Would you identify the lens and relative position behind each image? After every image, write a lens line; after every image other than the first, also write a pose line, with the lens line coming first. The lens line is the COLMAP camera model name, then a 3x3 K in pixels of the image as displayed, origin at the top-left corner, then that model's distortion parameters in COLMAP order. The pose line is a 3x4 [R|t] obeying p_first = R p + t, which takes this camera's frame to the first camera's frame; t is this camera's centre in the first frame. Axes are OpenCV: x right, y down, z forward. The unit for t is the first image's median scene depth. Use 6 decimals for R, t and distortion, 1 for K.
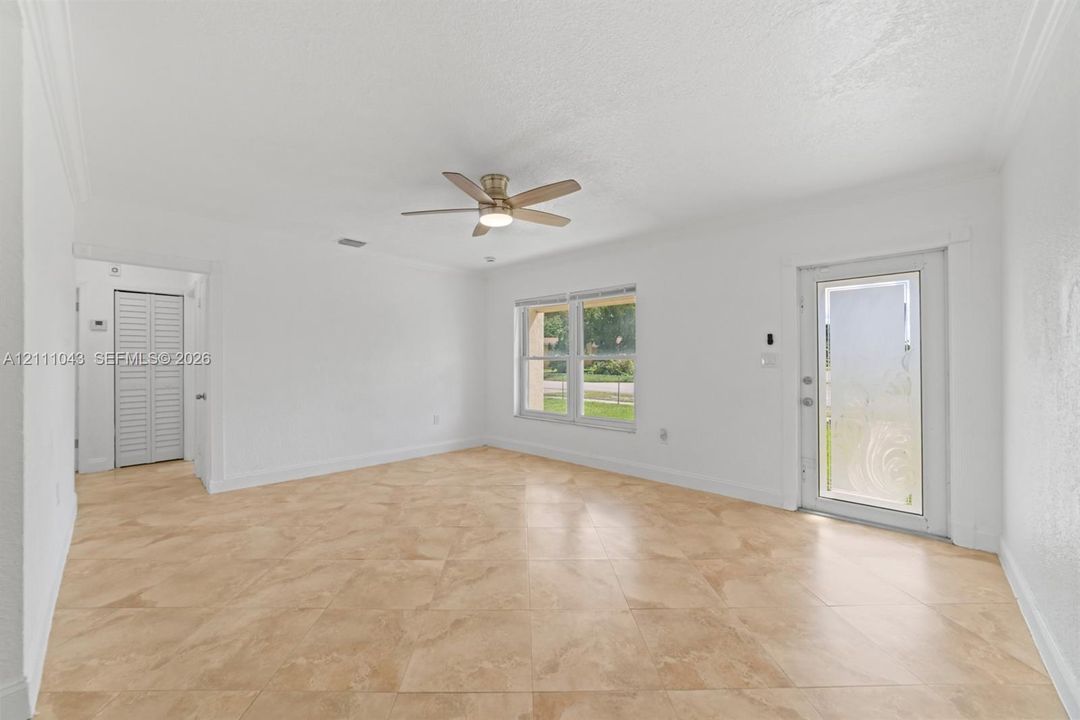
lens RADIAL K [[413.5, 0, 540.4], [0, 413.5, 358.1], [0, 0, 1]] dist [-0.013783, 0.001638]
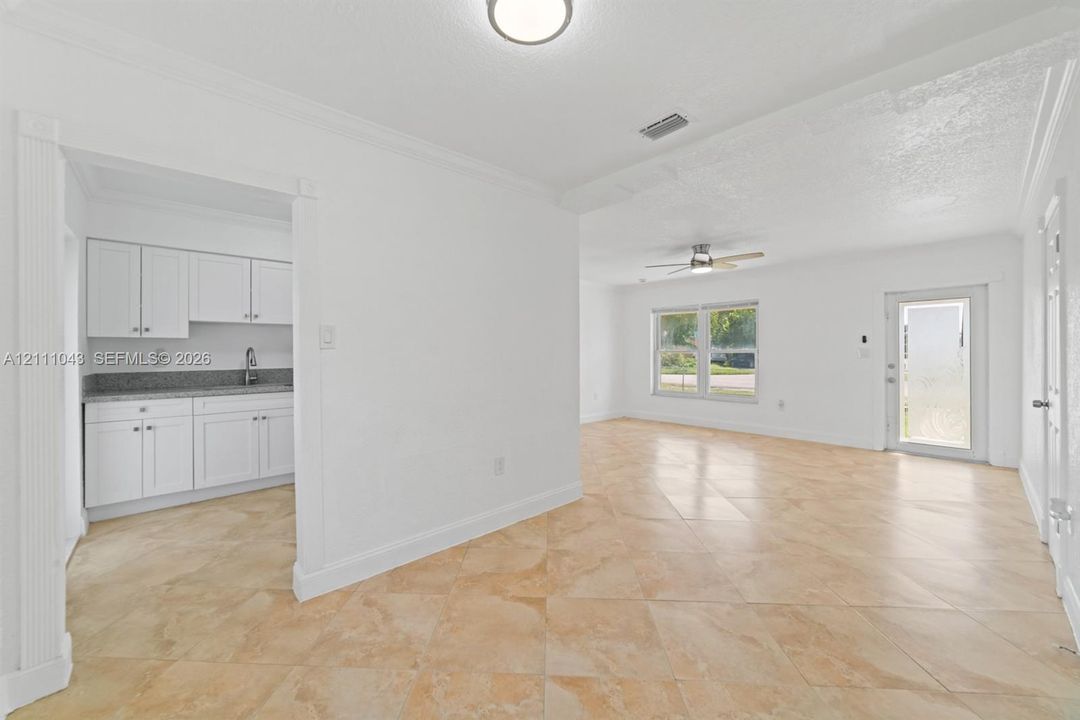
lens RADIAL K [[413.5, 0, 536.9], [0, 413.5, 353.9], [0, 0, 1]] dist [-0.013783, 0.001638]
pose [[0.996718, -0.001093, -0.080949, -0.550026], [0.001648, 0.999976, 0.006797, -0.004083], [0.080939, -0.006908, 0.996695, -0.636501]]
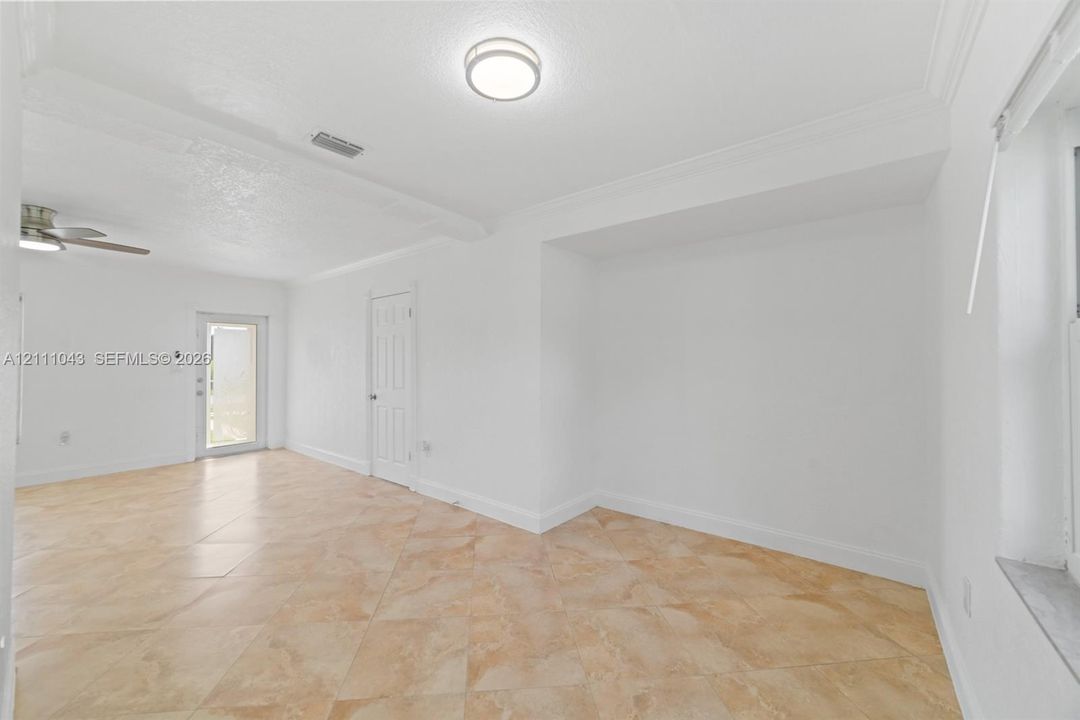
lens RADIAL K [[413.5, 0, 519.5], [0, 413.5, 357.0], [0, 0, 1]] dist [-0.013783, 0.001638]
pose [[-0.053457, 0.008963, 0.998530, -1.078620], [0.000172, 0.999960, -0.008967, -0.024011], [-0.998570, -0.000307, -0.053457, -0.198375]]
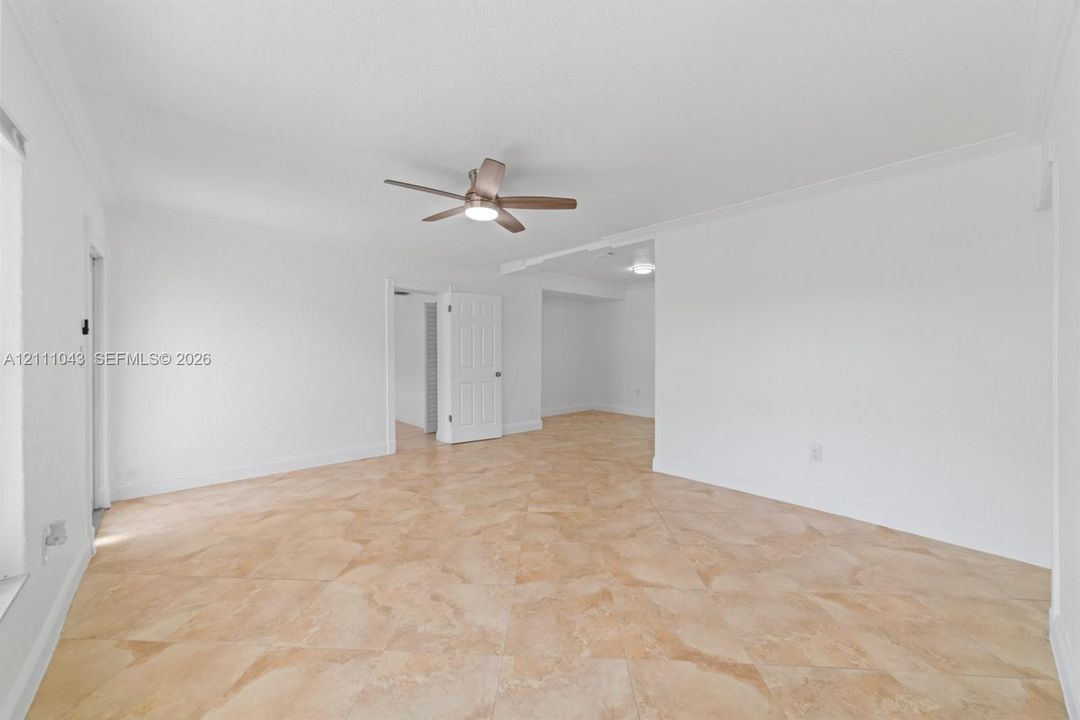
lens RADIAL K [[413.5, 0, 540.5], [0, 413.5, 354.2], [0, 0, 1]] dist [-0.013783, 0.001638]
pose [[-0.996636, 0.003583, 0.081872, -0.280852], [0.004077, 0.999974, 0.005871, 0.001373], [-0.081849, 0.006185, -0.996626, 1.690473]]
